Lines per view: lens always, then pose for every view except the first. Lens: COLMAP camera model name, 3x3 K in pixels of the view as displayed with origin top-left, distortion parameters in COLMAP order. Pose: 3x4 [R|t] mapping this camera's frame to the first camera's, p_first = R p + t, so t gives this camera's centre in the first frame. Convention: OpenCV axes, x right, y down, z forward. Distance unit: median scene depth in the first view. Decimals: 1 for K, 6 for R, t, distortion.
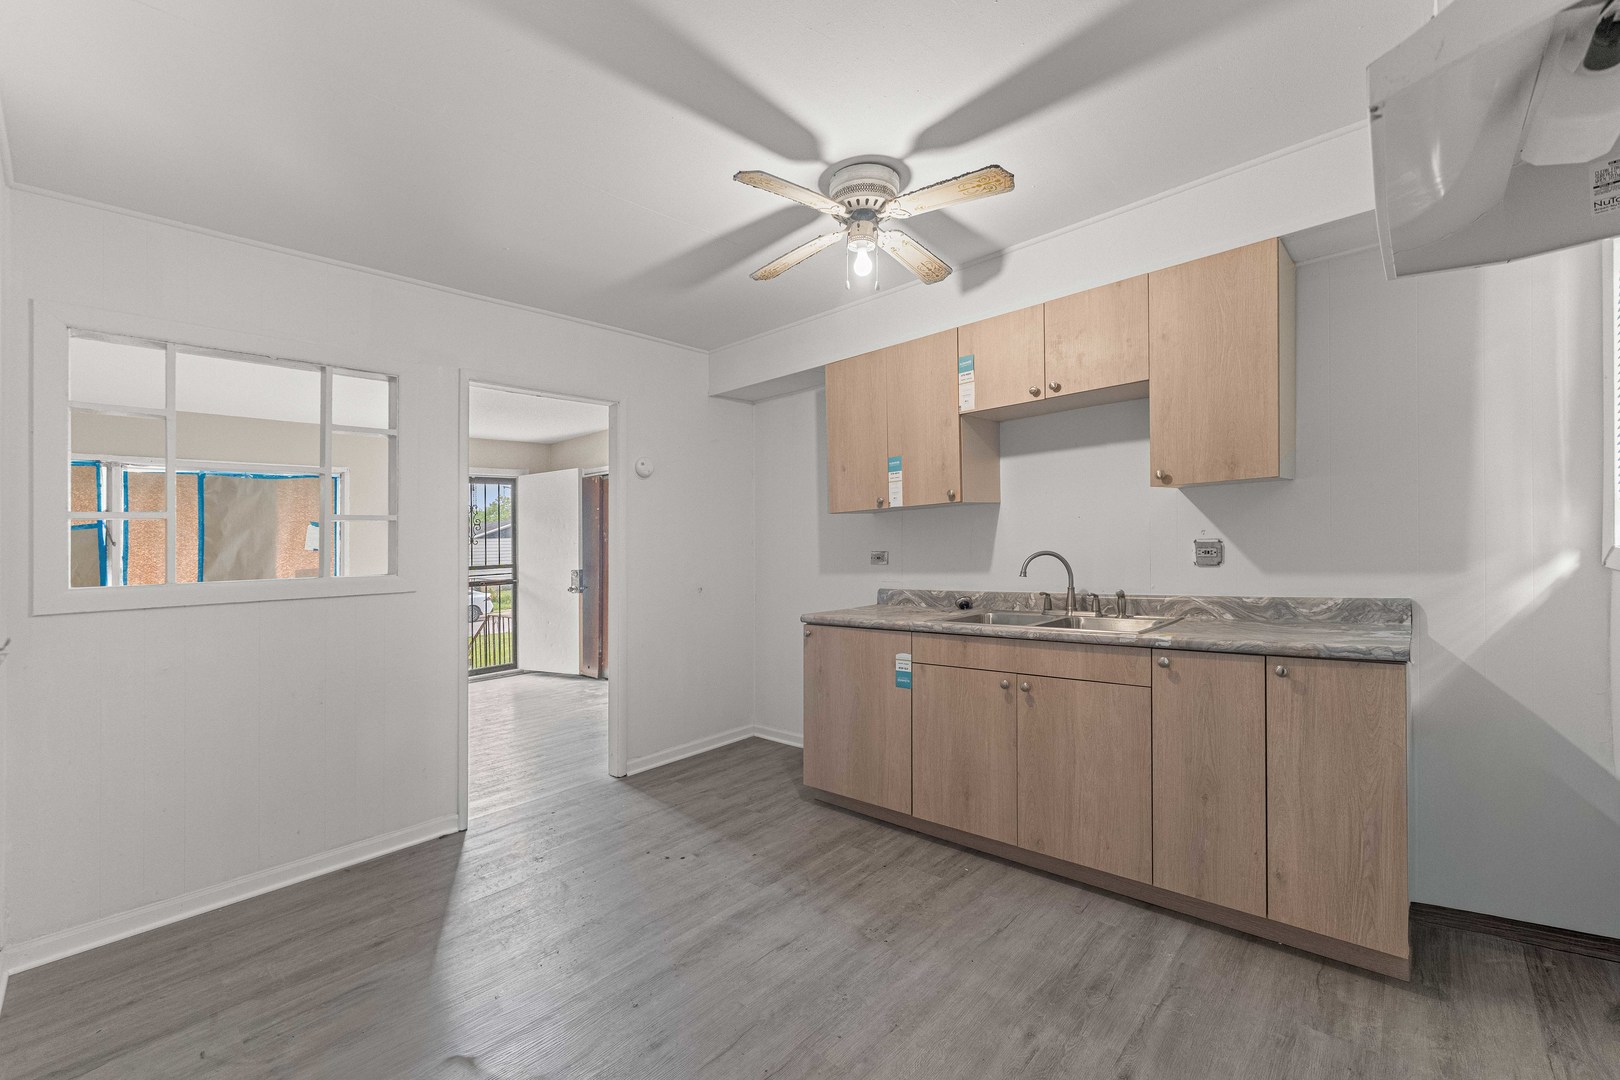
lens RADIAL K [[660.3, 0, 811.0], [0, 660.3, 524.3], [0, 0, 1]] dist [0.000760, -0.000025]
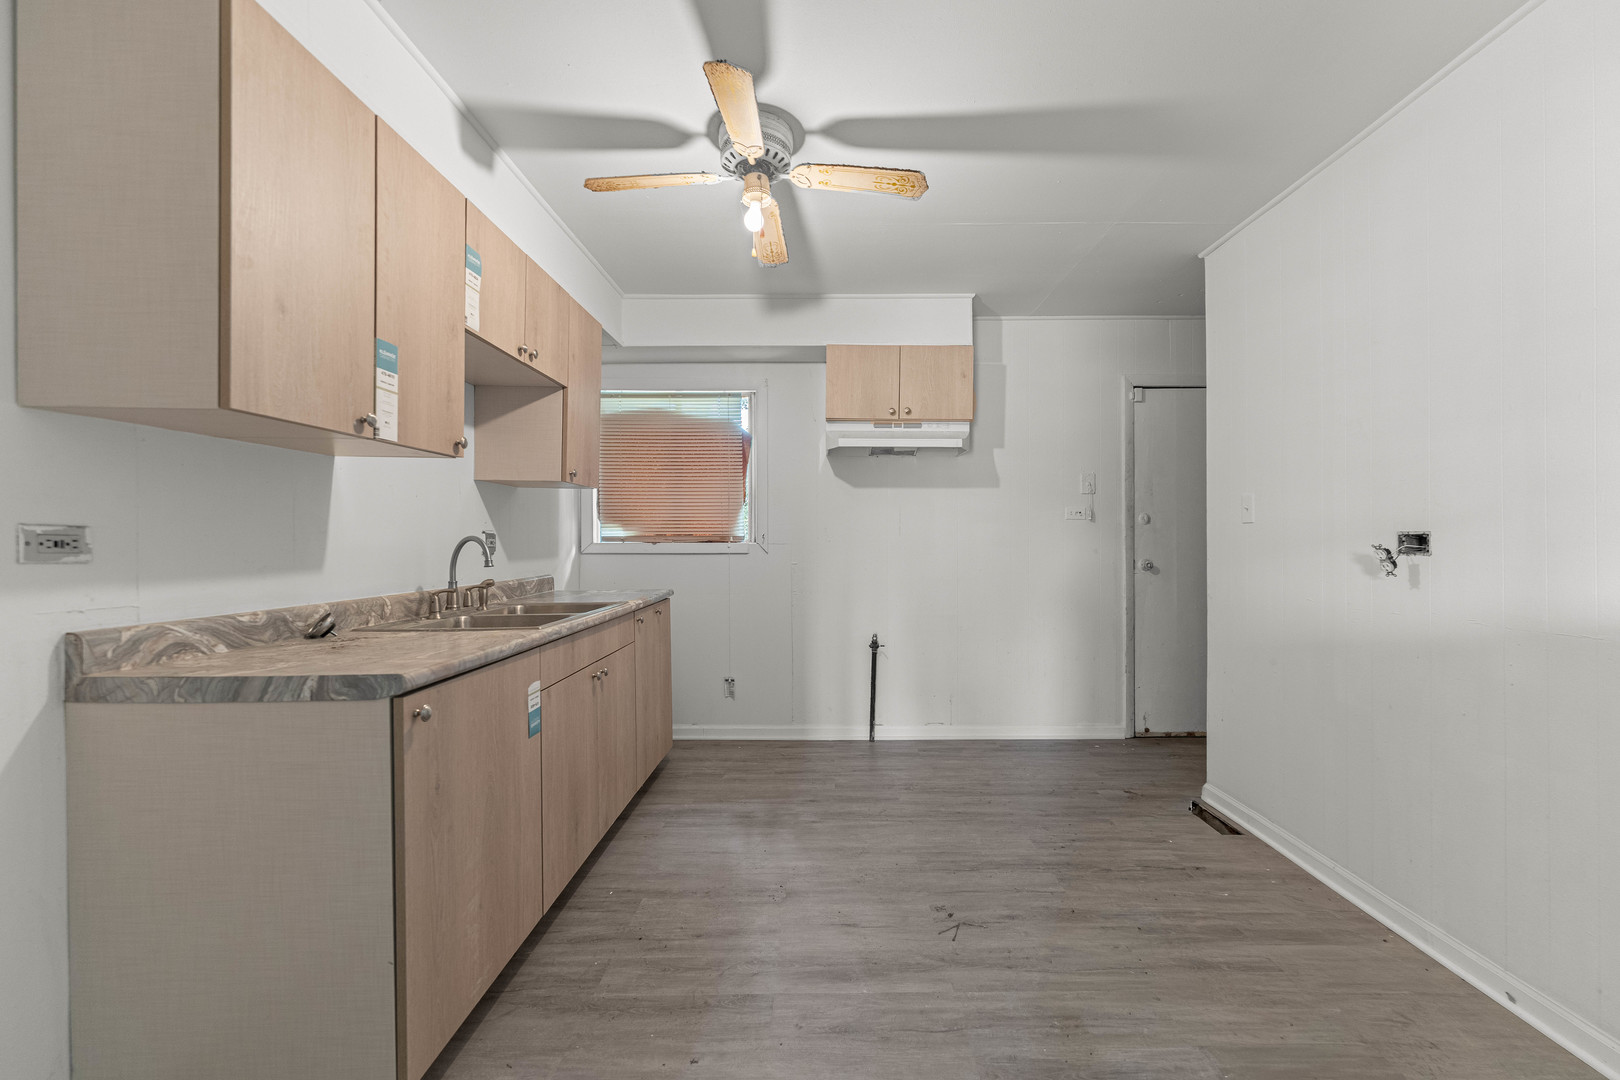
lens RADIAL K [[660.3, 0, 823.9], [0, 660.3, 577.6], [0, 0, 1]] dist [0.000760, -0.000025]
pose [[-0.666131, -0.002885, 0.745829, -0.579107], [0.001313, 0.999986, 0.005040, 0.093999], [-0.745833, 0.004337, -0.666118, 1.306729]]
